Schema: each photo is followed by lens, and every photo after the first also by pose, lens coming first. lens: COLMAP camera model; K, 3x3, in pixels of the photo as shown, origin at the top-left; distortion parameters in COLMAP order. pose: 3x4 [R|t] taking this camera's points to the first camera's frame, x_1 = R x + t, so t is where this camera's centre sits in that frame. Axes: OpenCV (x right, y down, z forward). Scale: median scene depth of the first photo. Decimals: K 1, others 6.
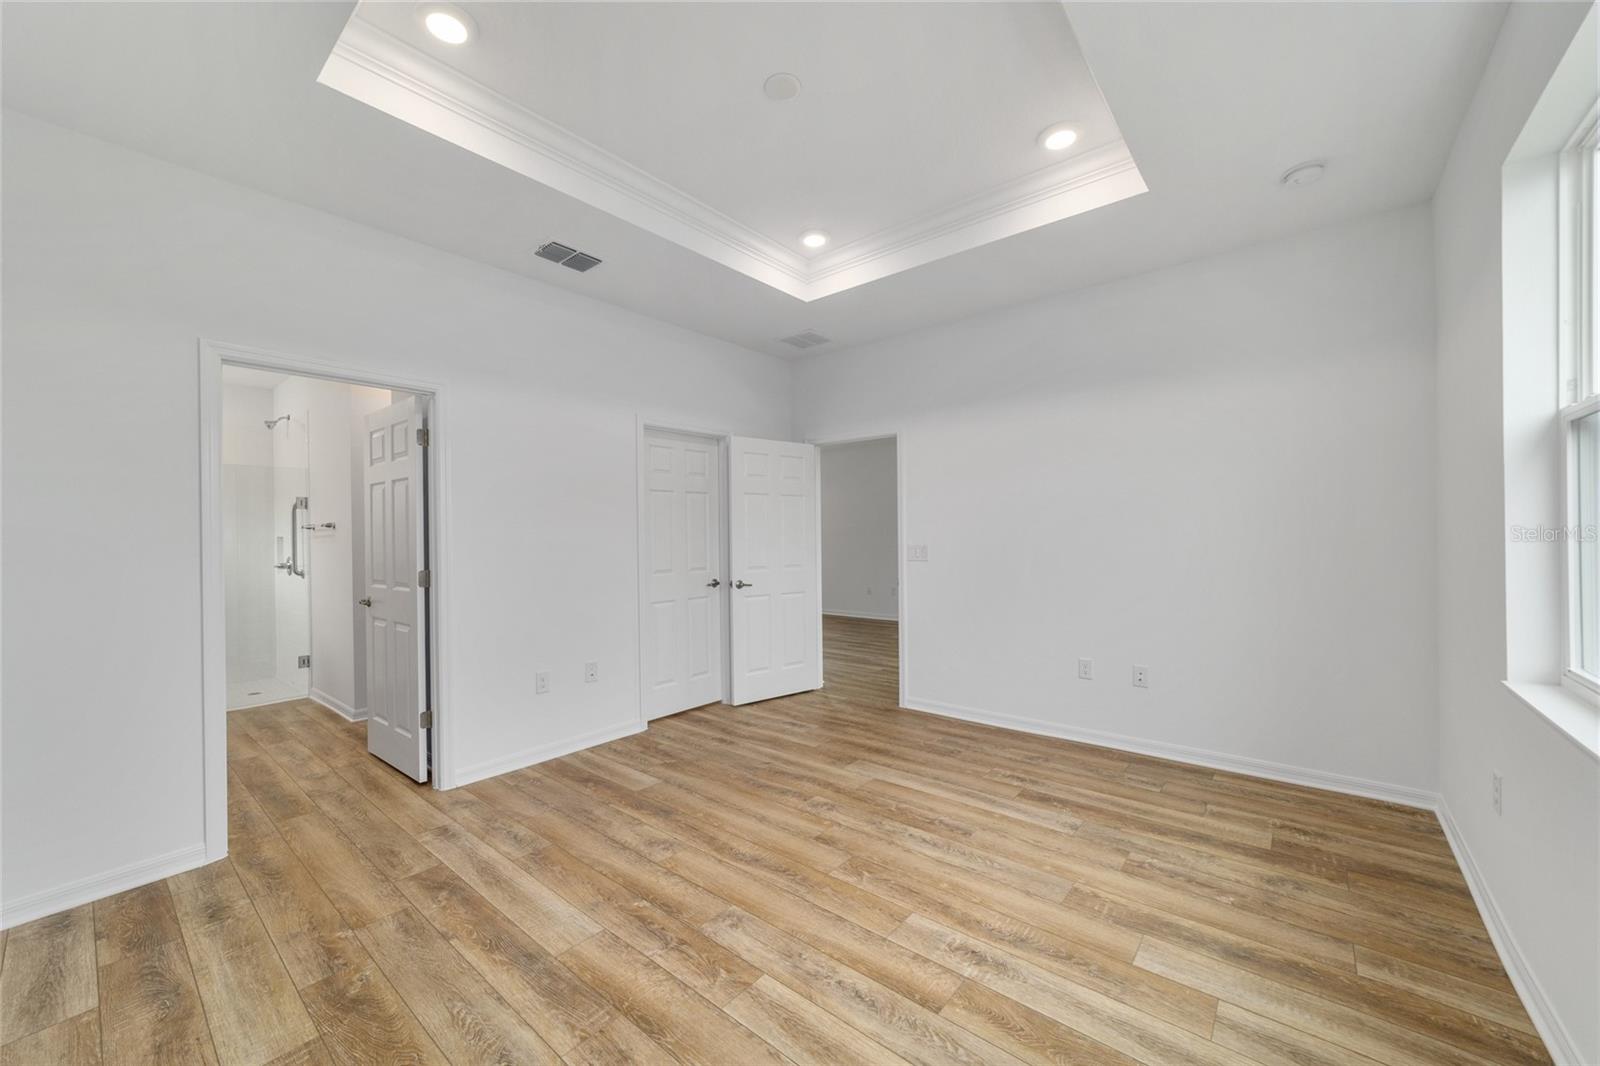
lens RADIAL K [[617.2, 0, 809.0], [0, 617.2, 534.2], [0, 0, 1]] dist [0.000867, 0.000542]
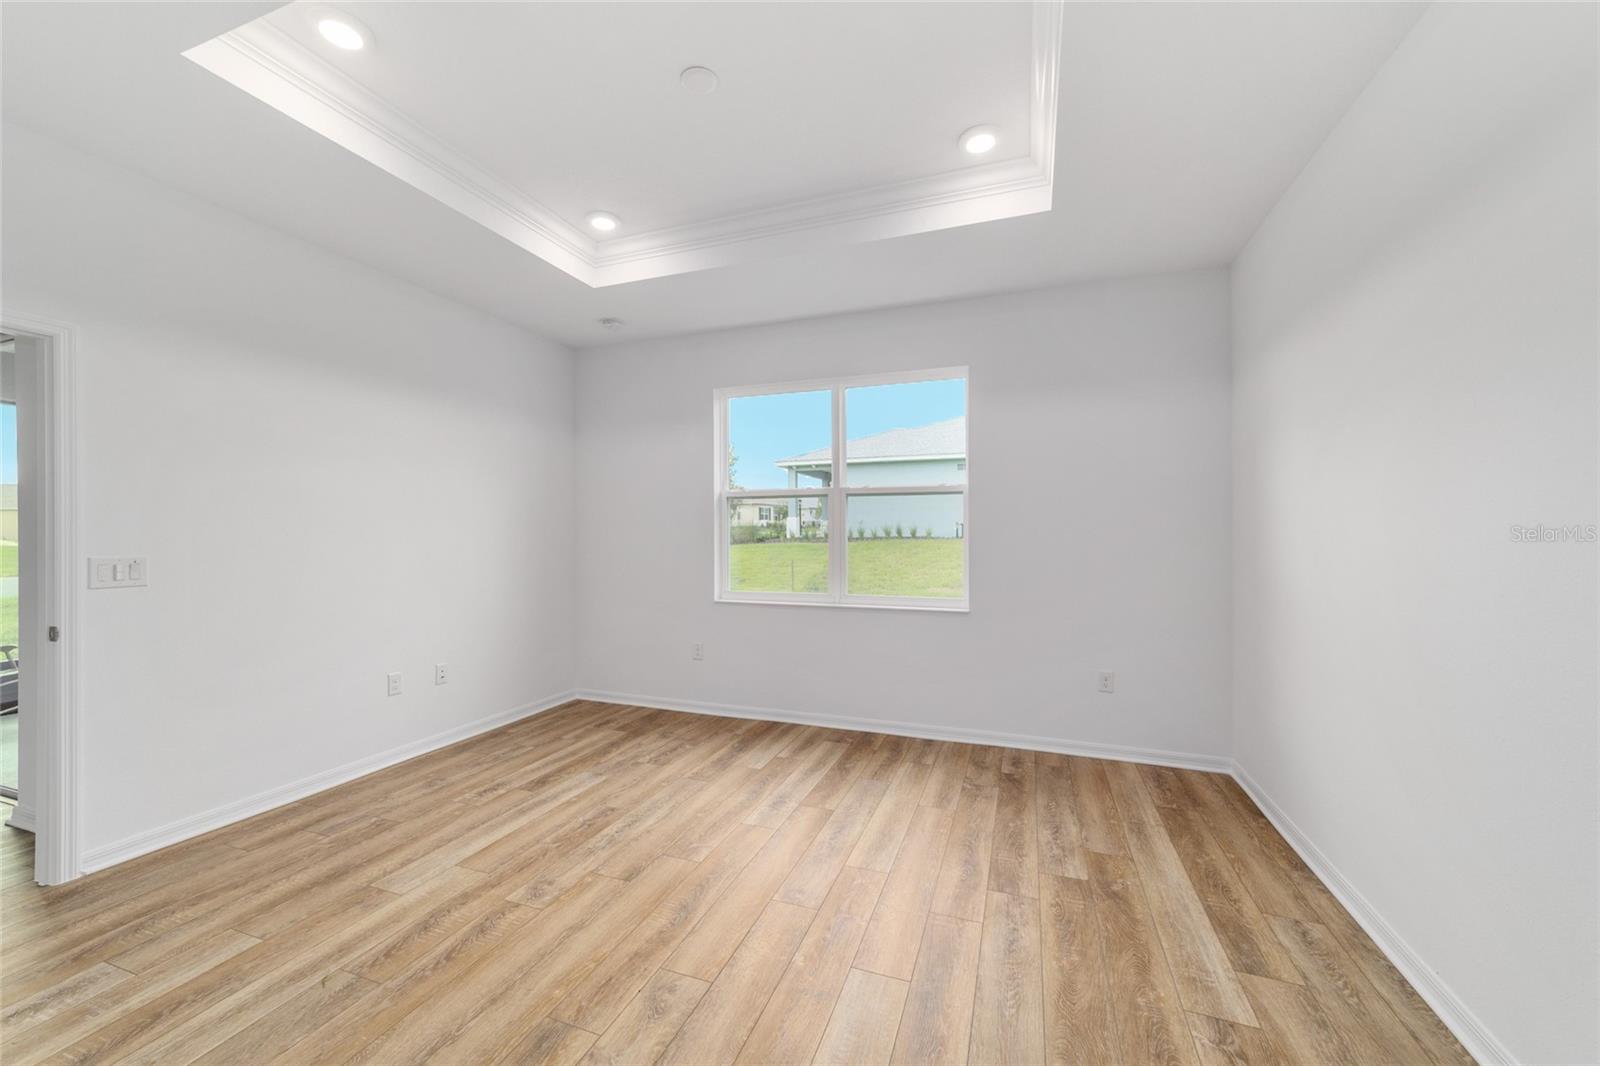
lens RADIAL K [[617.2, 0, 799.6], [0, 617.2, 534.6], [0, 0, 1]] dist [0.000867, 0.000542]
pose [[-0.324325, 0.015979, 0.945811, -0.846012], [0.001079, 0.999863, -0.016522, 0.017076], [-0.945945, -0.004338, -0.324298, 0.990270]]
